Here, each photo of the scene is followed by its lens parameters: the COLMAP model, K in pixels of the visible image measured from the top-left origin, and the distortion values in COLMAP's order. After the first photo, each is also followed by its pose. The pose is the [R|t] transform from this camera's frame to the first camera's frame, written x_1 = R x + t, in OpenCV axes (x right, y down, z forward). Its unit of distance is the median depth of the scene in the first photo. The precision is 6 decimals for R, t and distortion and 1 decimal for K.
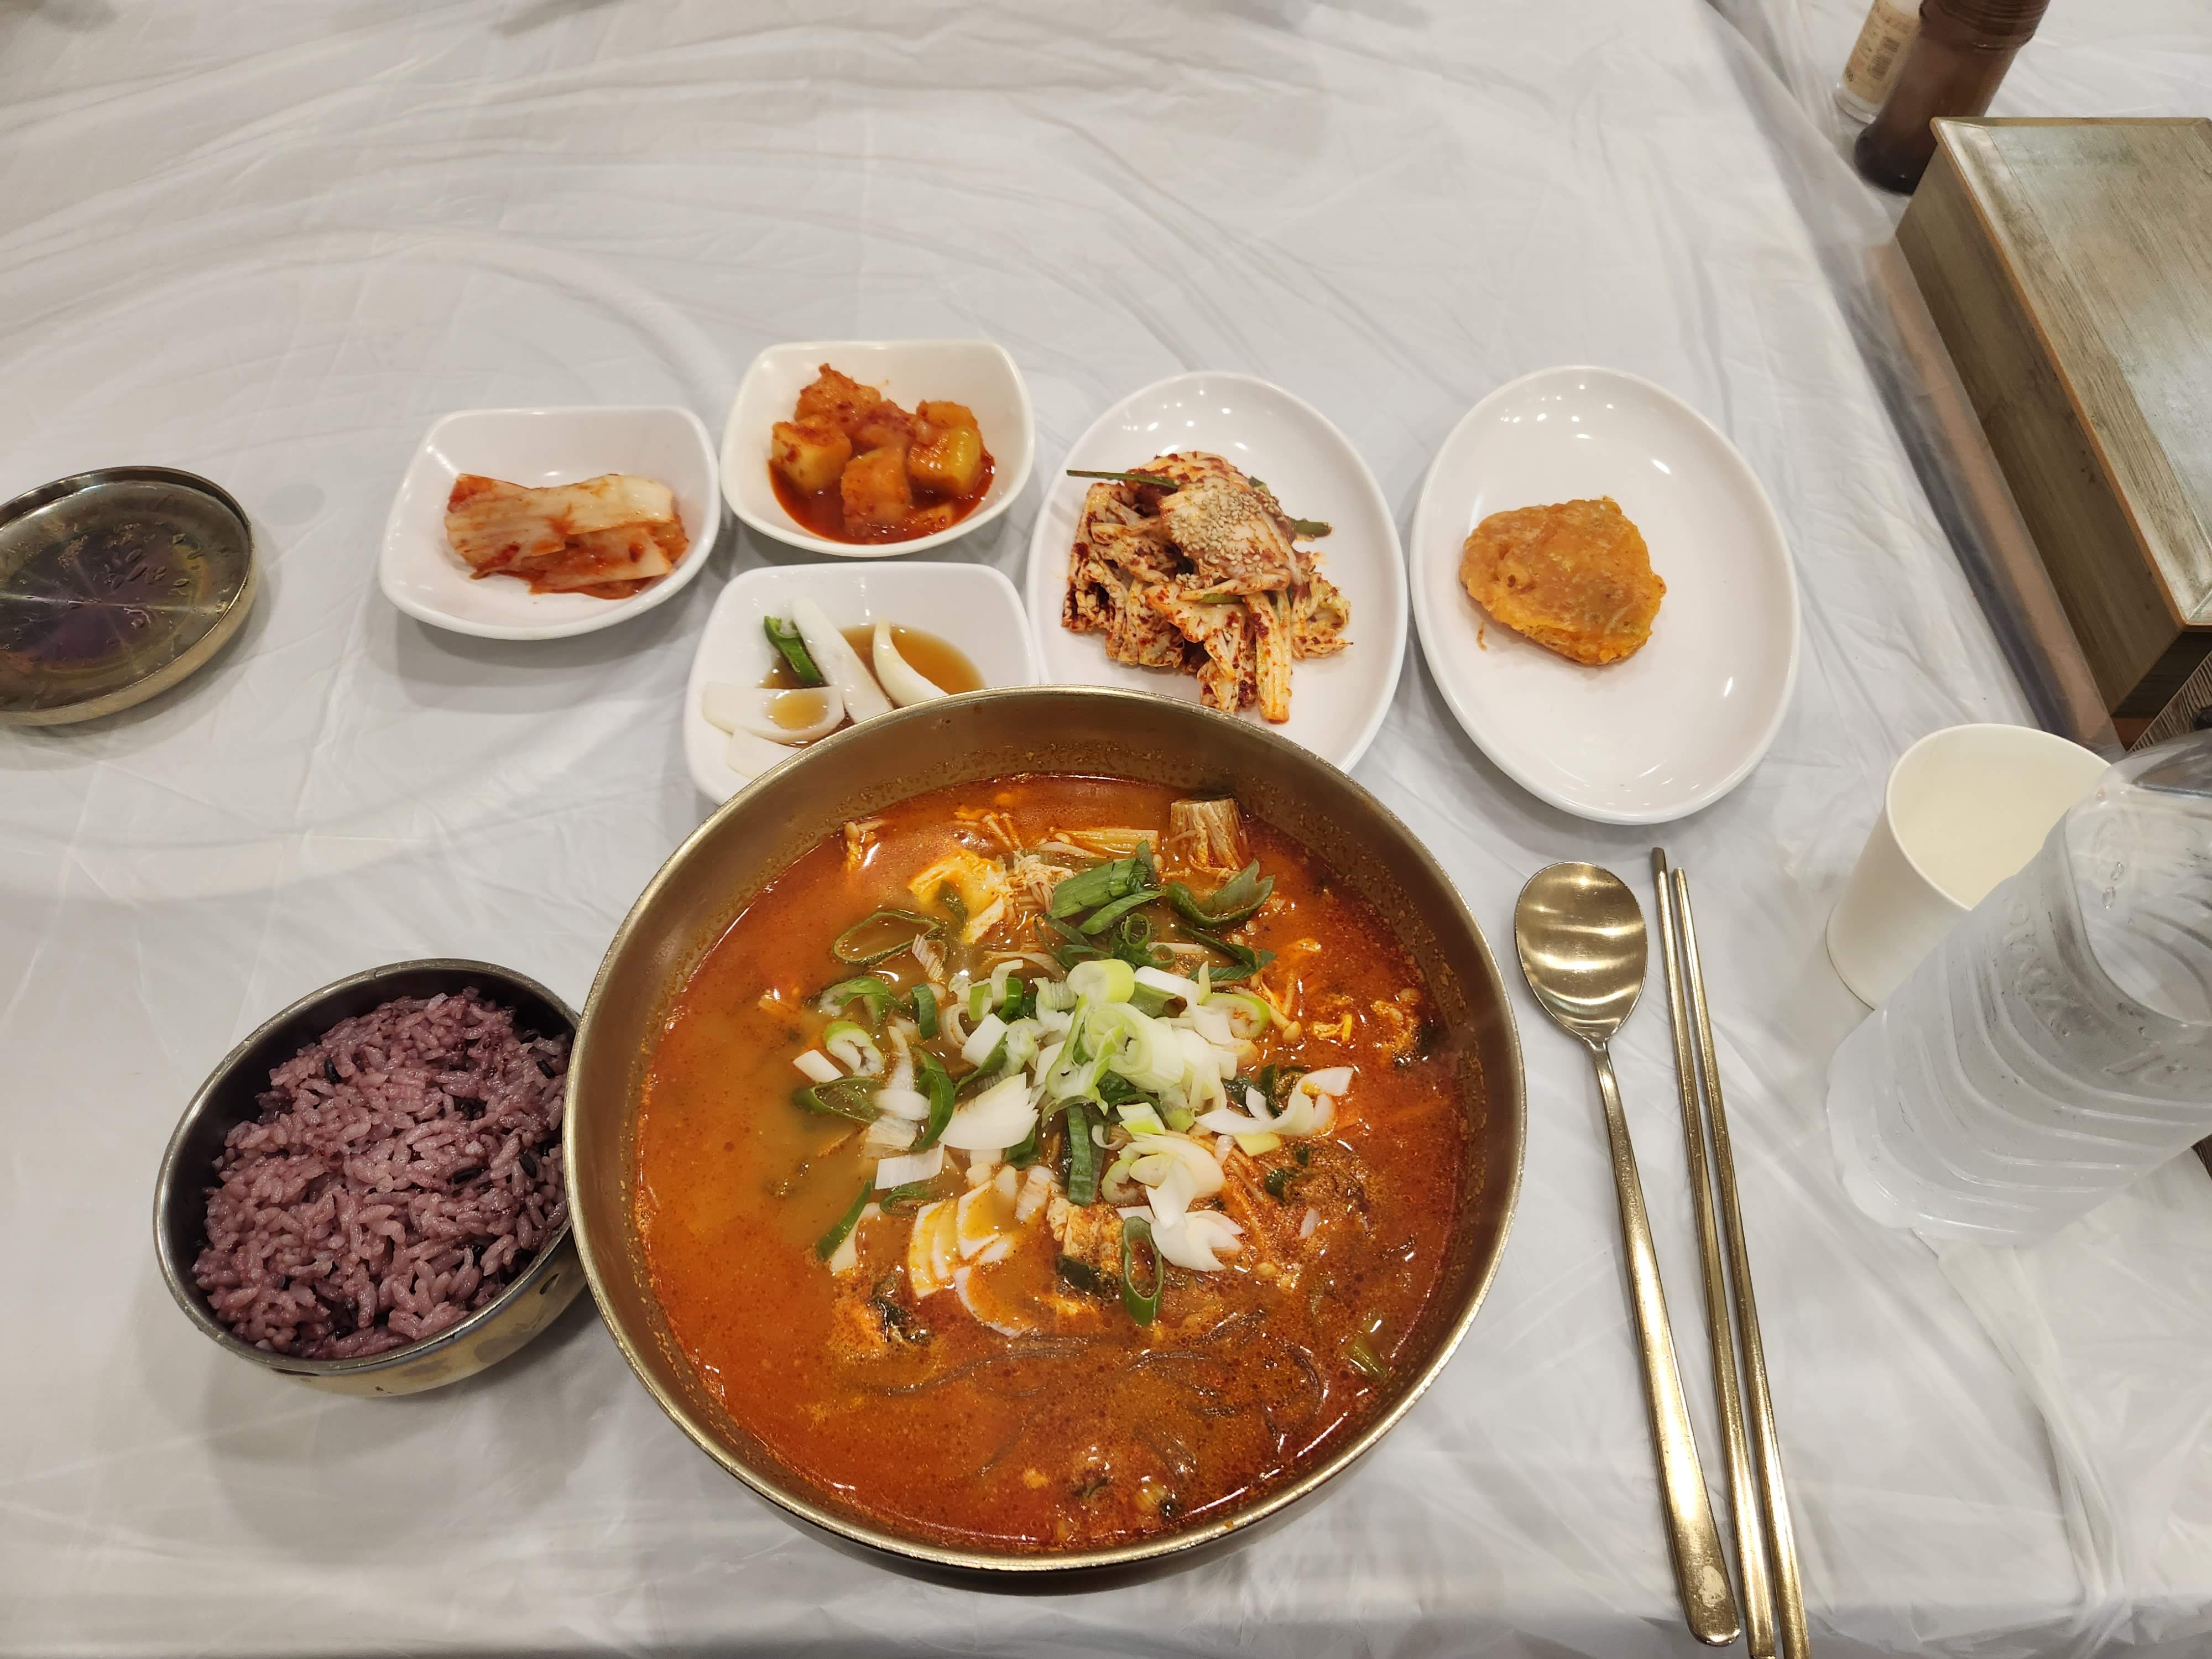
lens RADIAL K [[1481.8, 0, 1106.0], [0, 1481.8, 829.5], [0, 0, 1]] dist [0.002611, 0.000757]
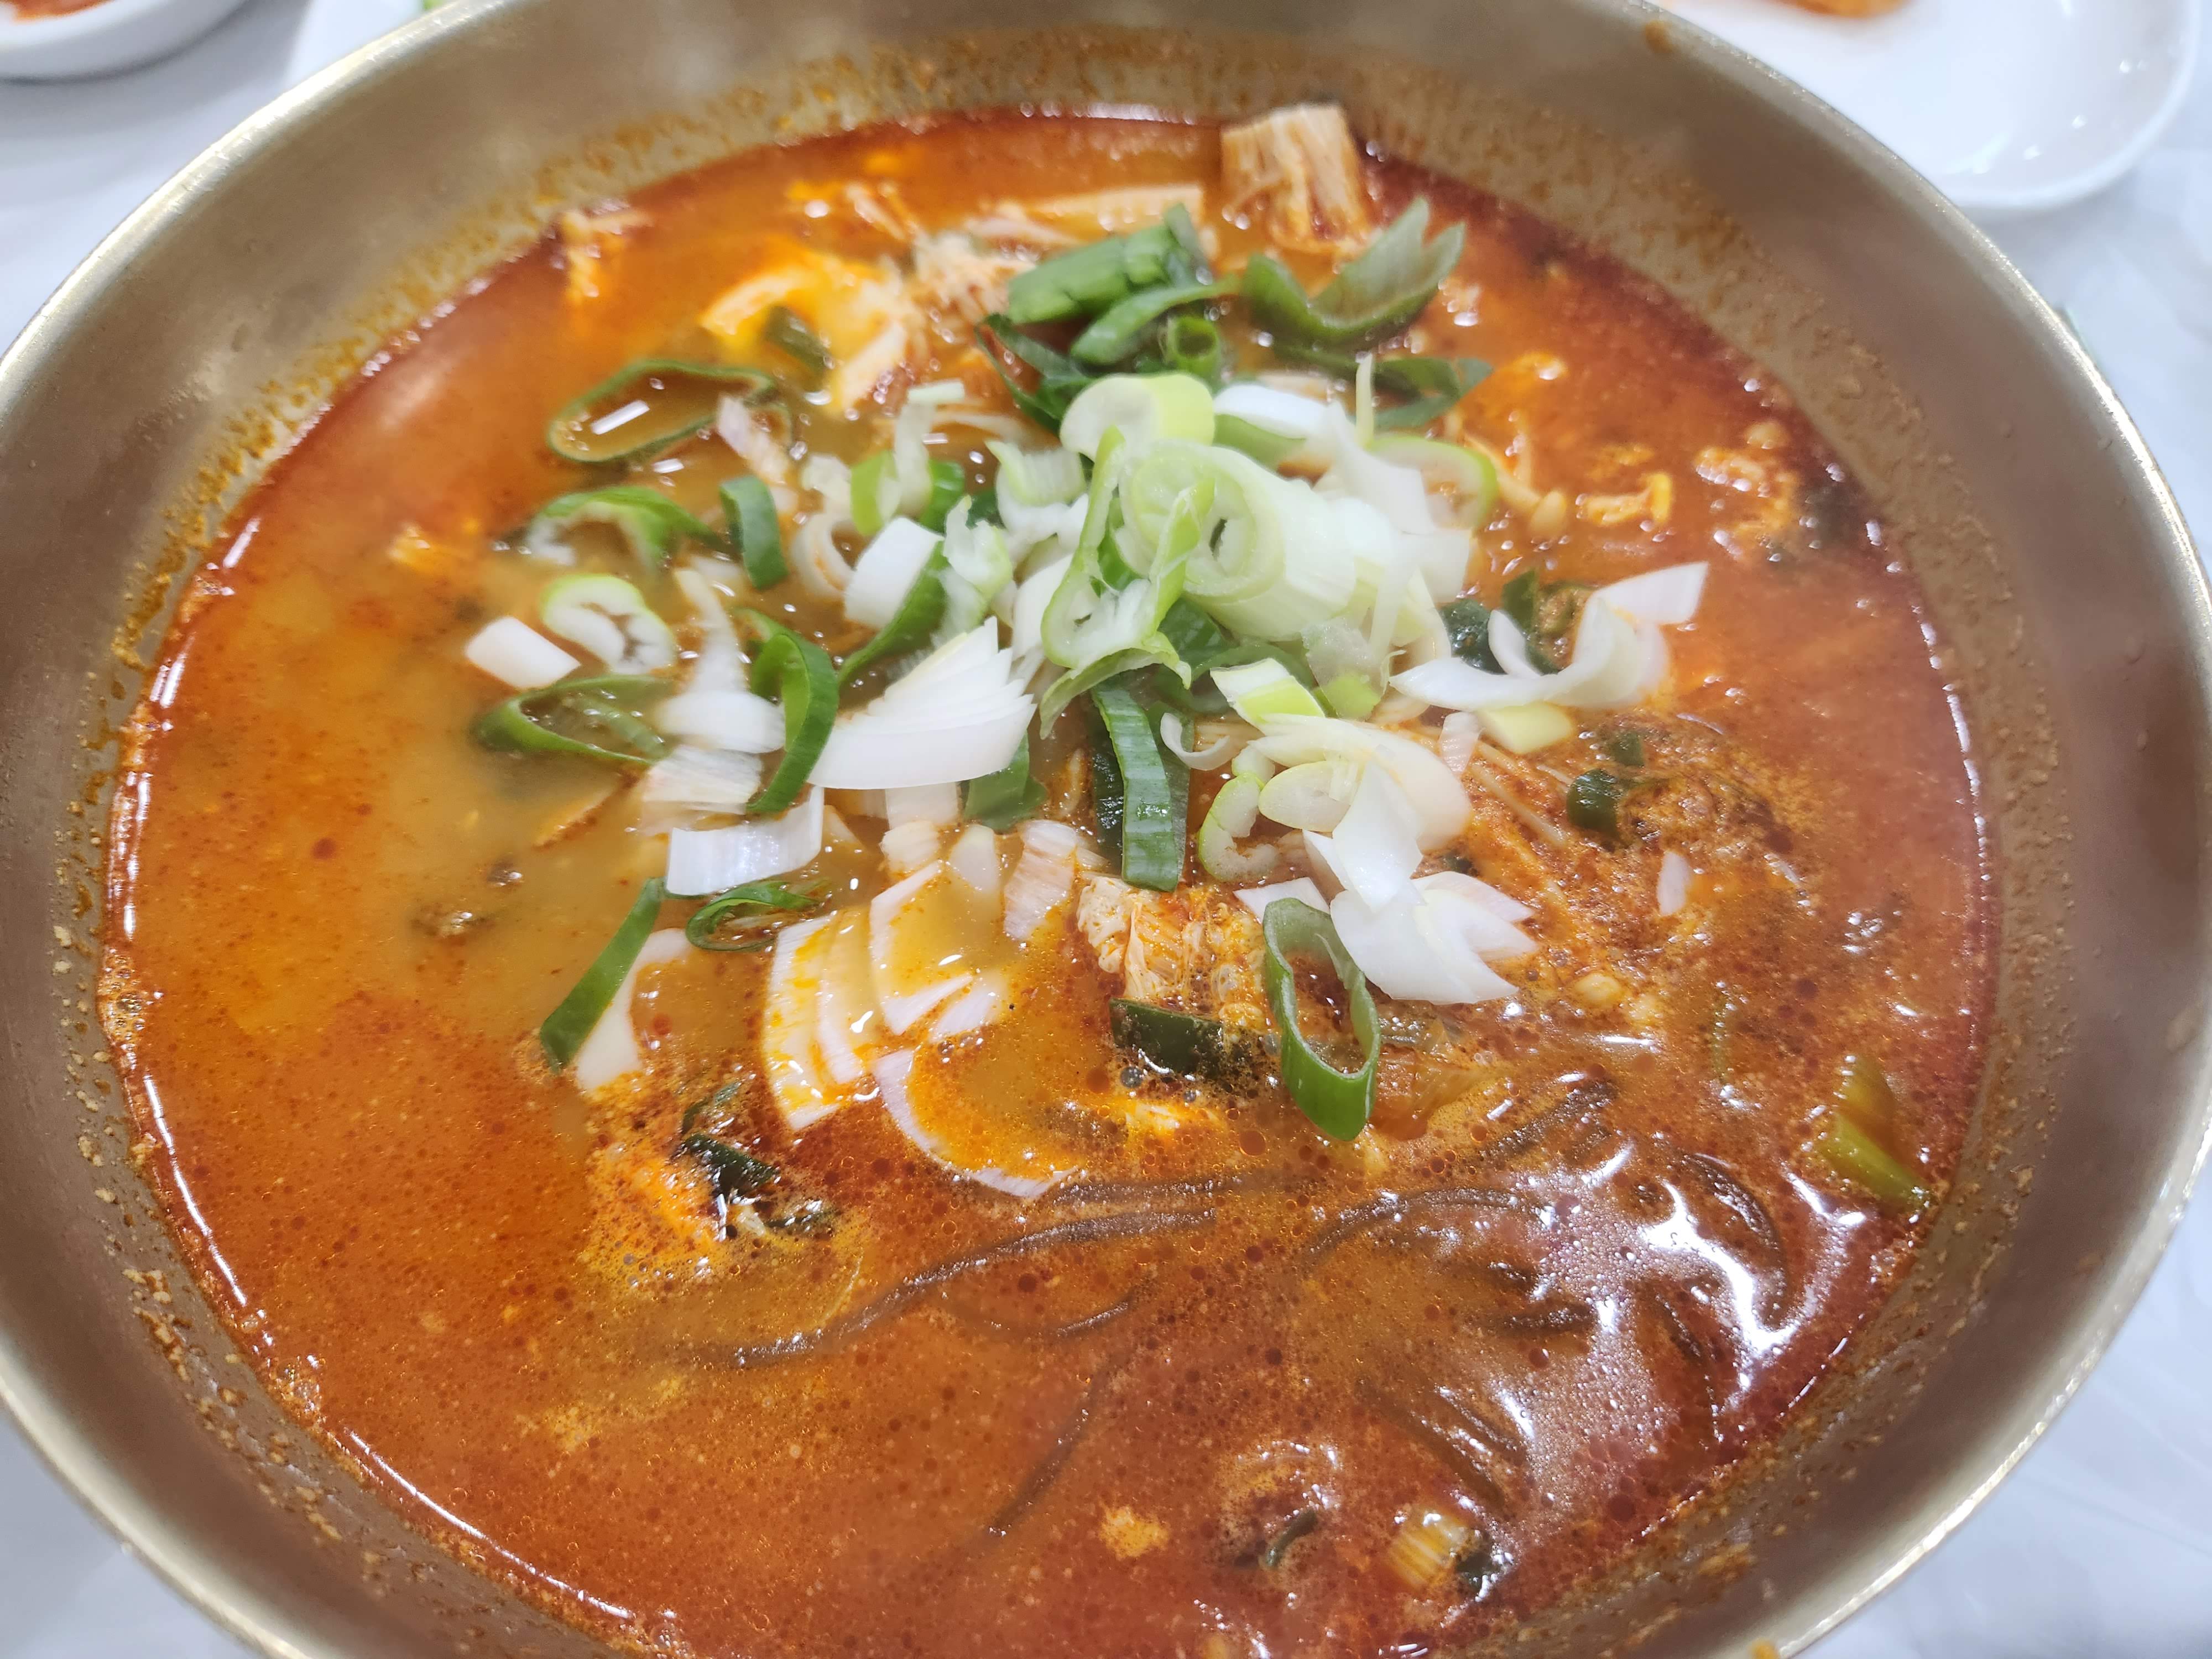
lens RADIAL K [[1651.3, 0, 1106.0], [0, 1651.3, 829.5], [0, 0, 1]] dist [-0.028524, 0.000346]
pose [[0.994264, -0.084313, 0.065805, -0.059835], [0.077094, 0.991432, 0.105451, 0.180358], [-0.074132, -0.099773, 0.992245, 0.514454]]
